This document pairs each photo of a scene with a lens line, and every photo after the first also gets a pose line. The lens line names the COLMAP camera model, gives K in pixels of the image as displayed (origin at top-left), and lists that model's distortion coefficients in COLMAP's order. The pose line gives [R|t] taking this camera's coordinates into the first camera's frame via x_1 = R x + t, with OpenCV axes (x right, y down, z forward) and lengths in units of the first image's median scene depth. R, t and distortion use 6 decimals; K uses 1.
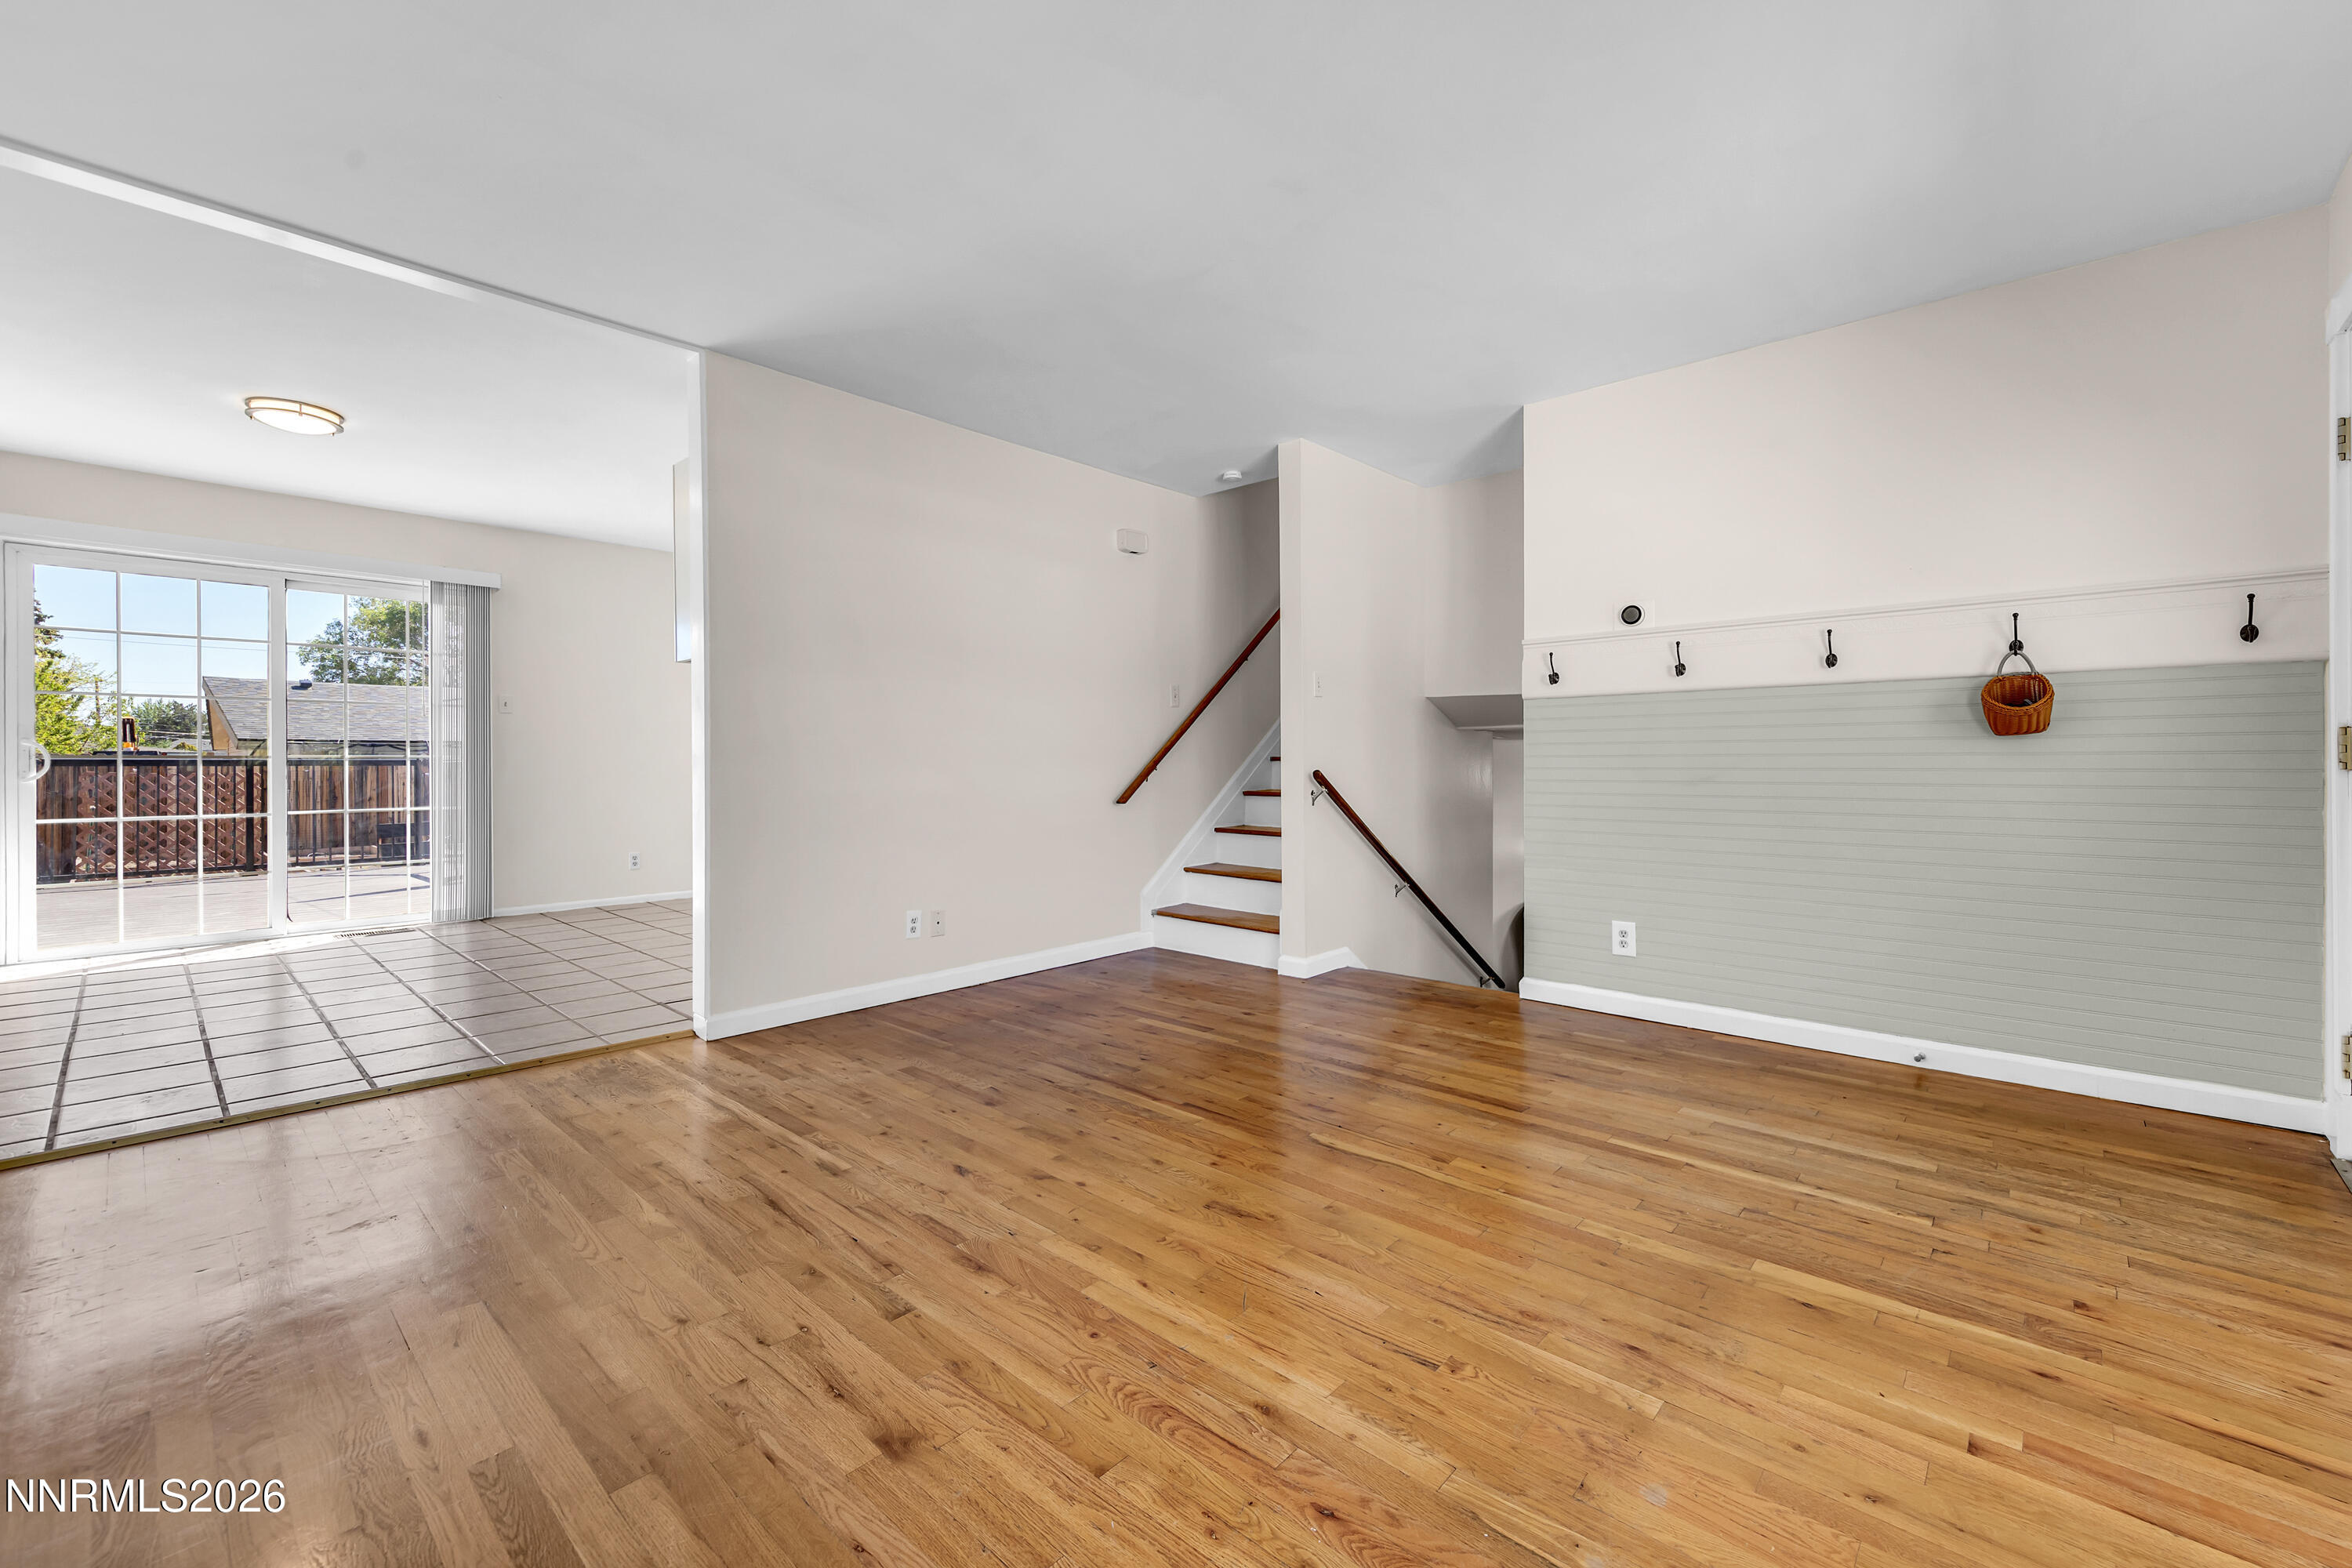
lens RADIAL K [[939.3, 0, 1181.4], [0, 939.3, 771.0], [0, 0, 1]] dist [0.005458, 0.000086]
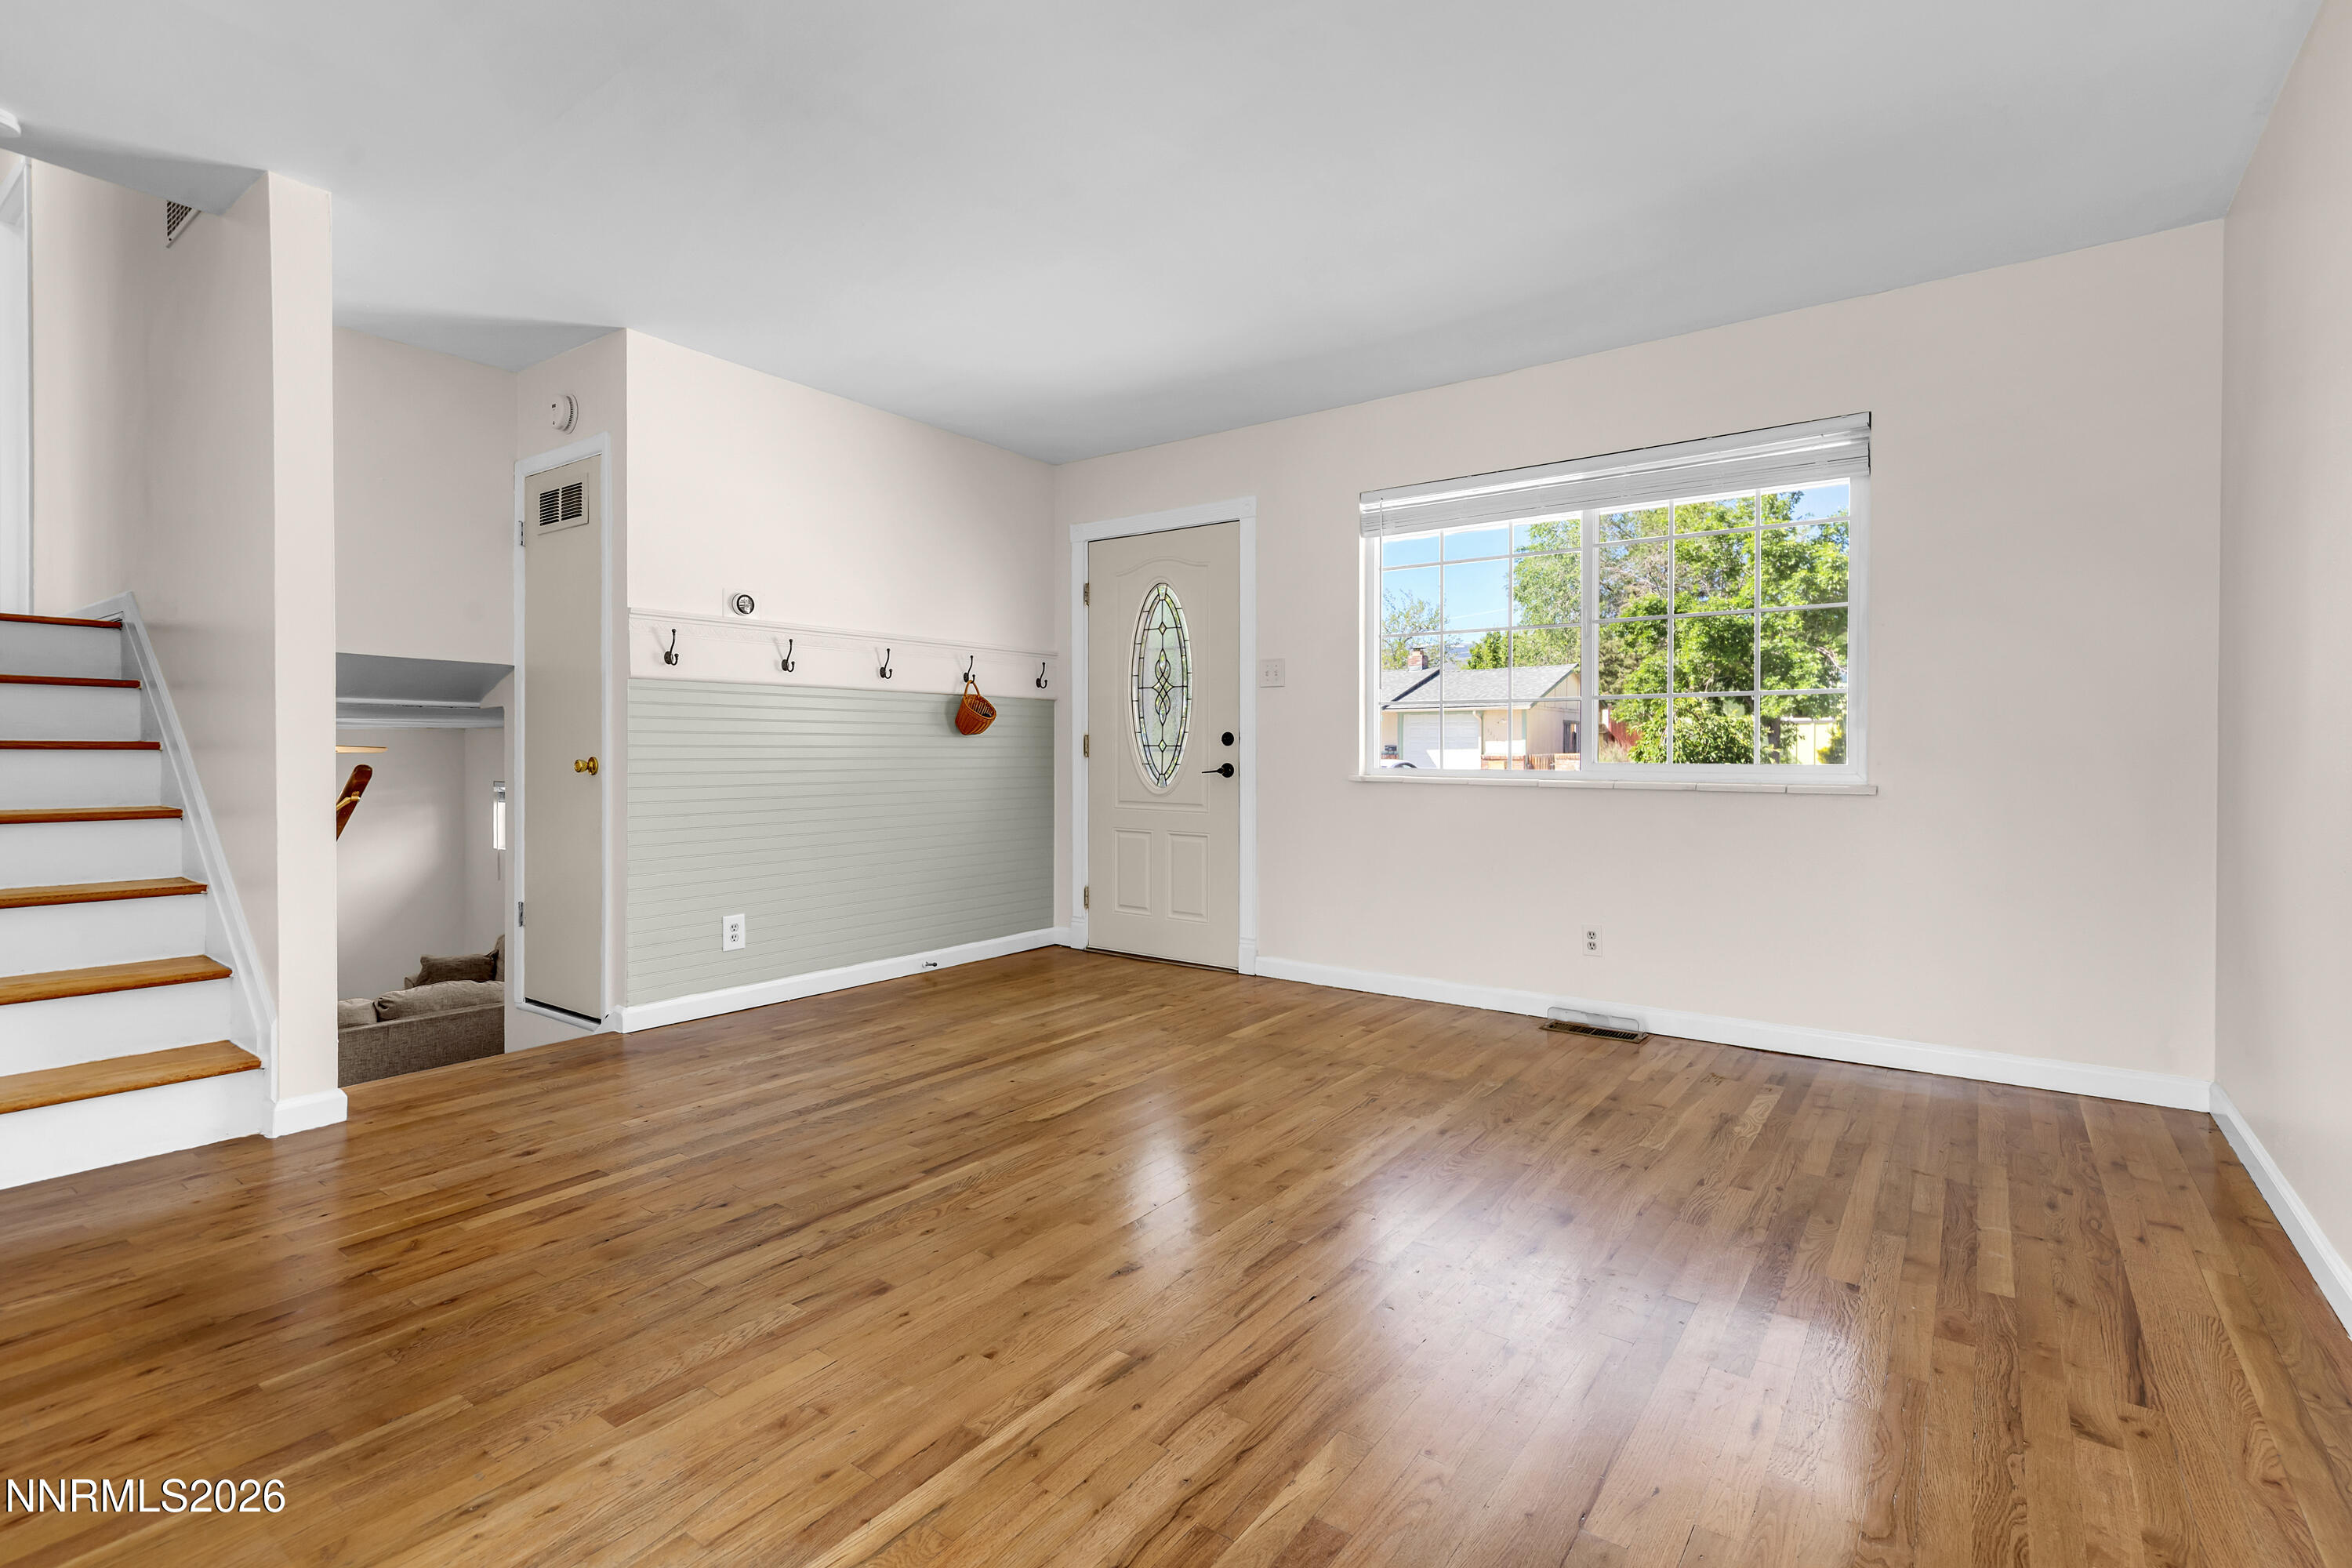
lens RADIAL K [[1120.1, 0, 1172.9], [0, 1120.1, 759.0], [0, 0, 1]] dist [0.002411, 0.000313]
pose [[-0.106778, -0.005299, 0.994269, -0.966644], [0.006693, 0.999959, 0.006048, -0.008571], [-0.994260, 0.007300, -0.106738, 0.873076]]
